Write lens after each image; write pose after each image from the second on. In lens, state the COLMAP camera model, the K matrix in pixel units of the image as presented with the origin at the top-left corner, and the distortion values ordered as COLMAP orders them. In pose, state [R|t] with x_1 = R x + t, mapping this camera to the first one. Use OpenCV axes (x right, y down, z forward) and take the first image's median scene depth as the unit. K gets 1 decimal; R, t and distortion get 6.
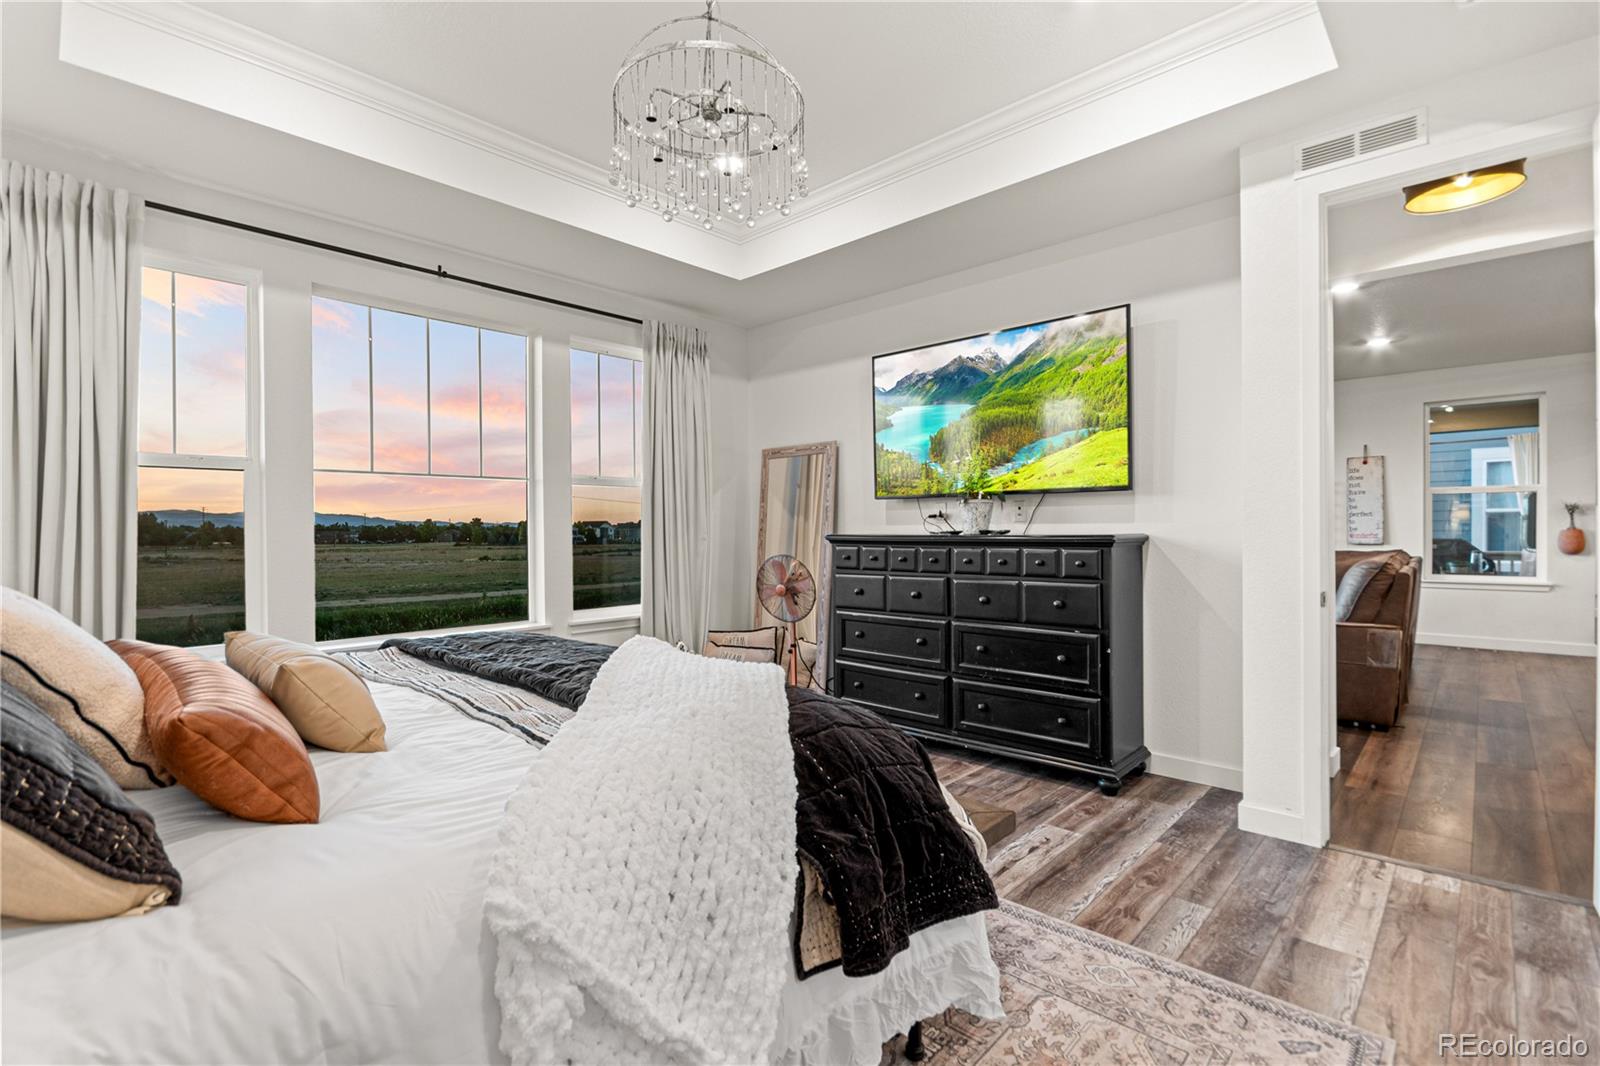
lens RADIAL K [[729.5, 0, 811.7], [0, 729.5, 532.5], [0, 0, 1]] dist [0.001195, -0.000161]
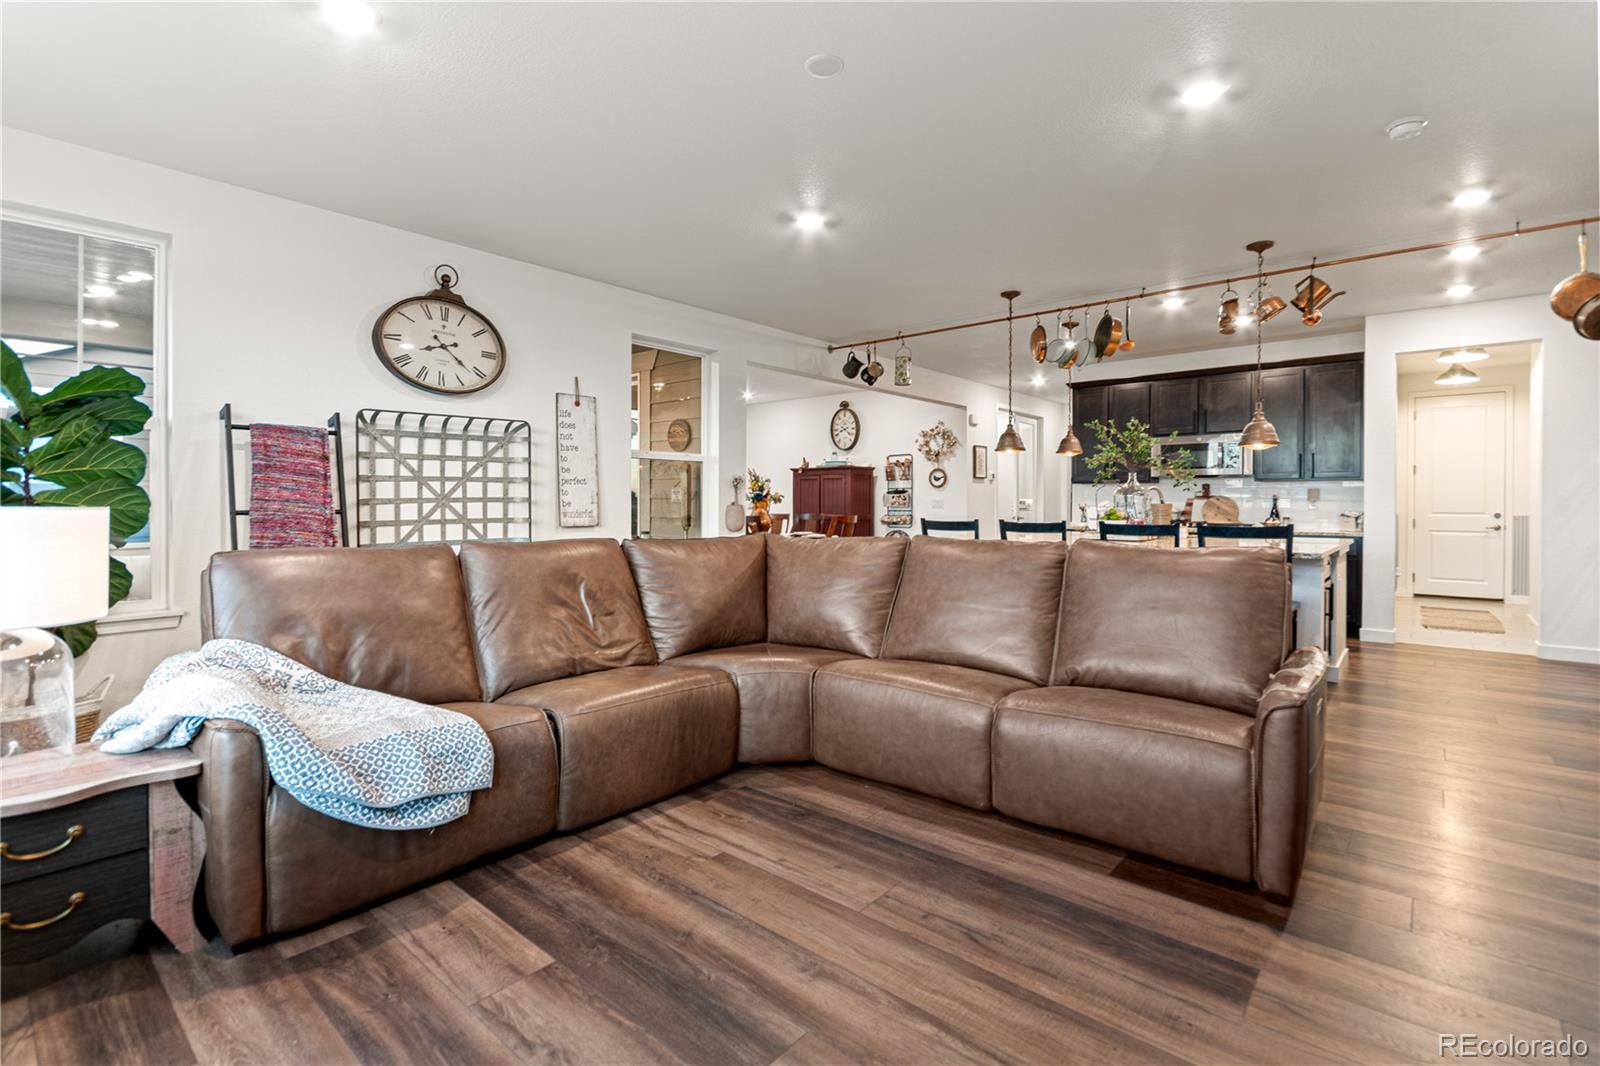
lens RADIAL K [[743.5, 0, 799.1], [0, 743.5, 503.4], [0, 0, 1]] dist [-0.000858, -0.000104]
pose [[-0.037458, 0.003589, 0.999292, 0.078622], [0.006711, 0.999972, -0.003339, -0.001571], [-0.999276, 0.006581, -0.037481, 0.845806]]
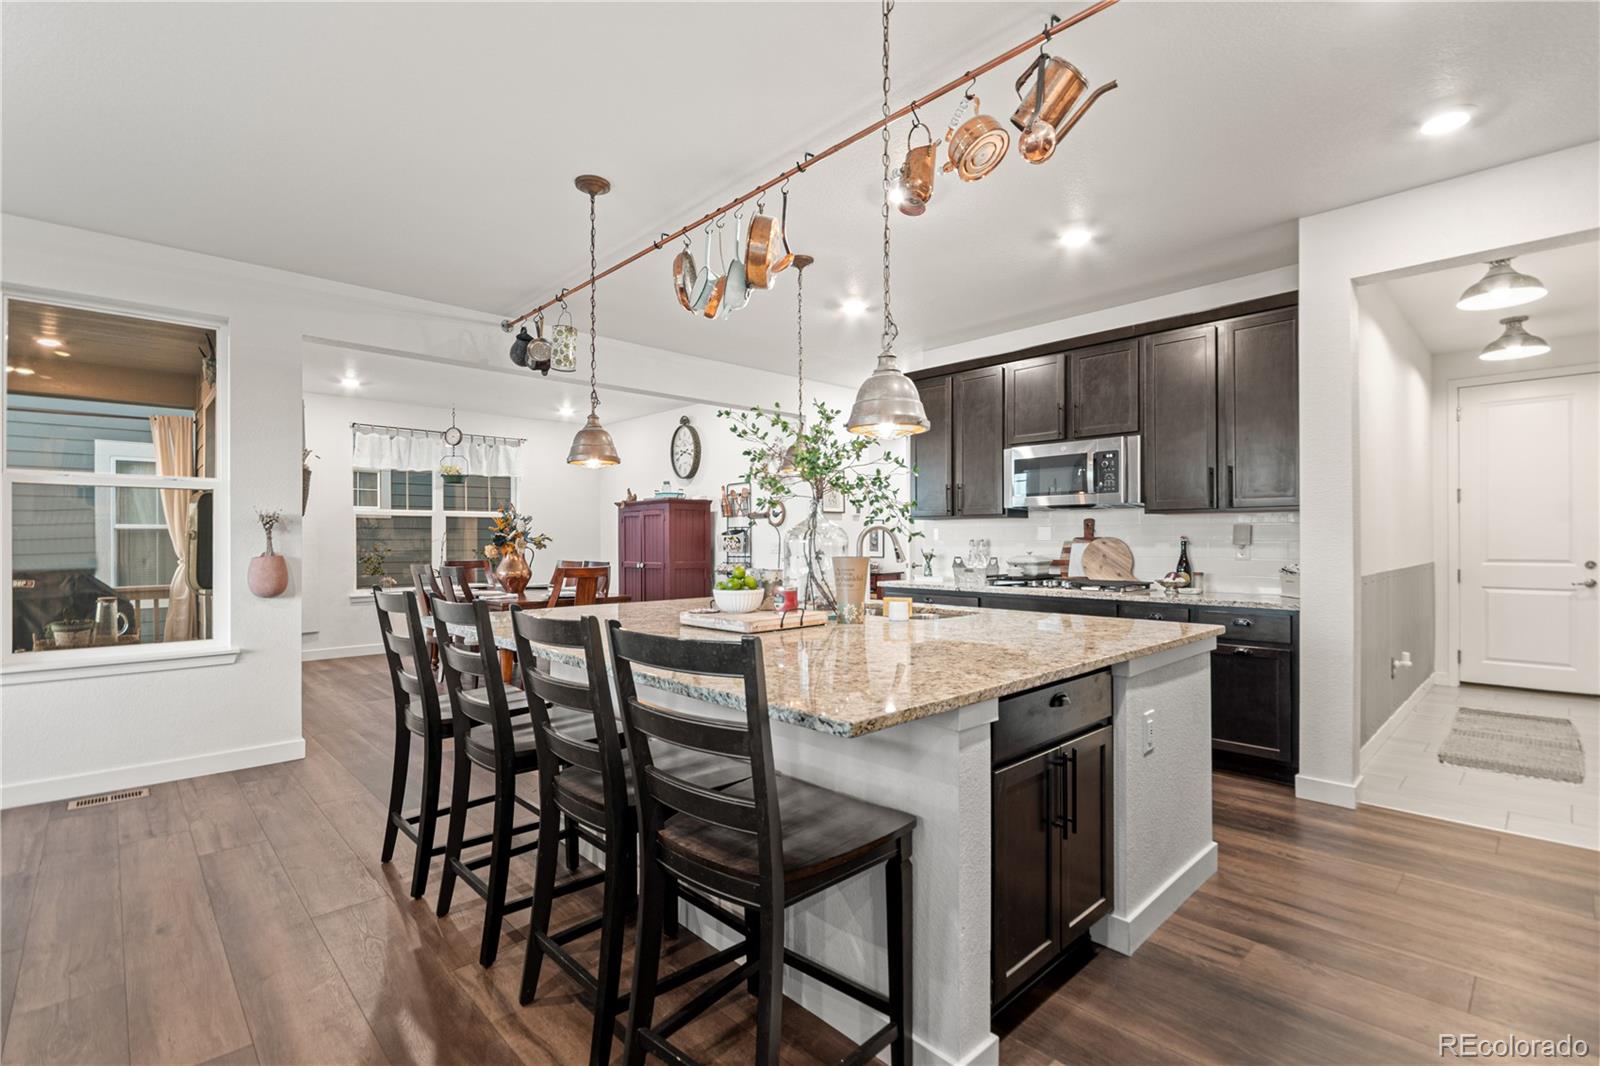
lens RADIAL K [[733.4, 0, 814.2], [0, 733.4, 534.4], [0, 0, 1]] dist [-0.002279, -0.000307]
pose [[0.057158, 0.012226, 0.998290, 0.411443], [0.010656, 0.999861, -0.012855, -0.008240], [-0.998308, 0.011372, 0.057019, 0.458330]]
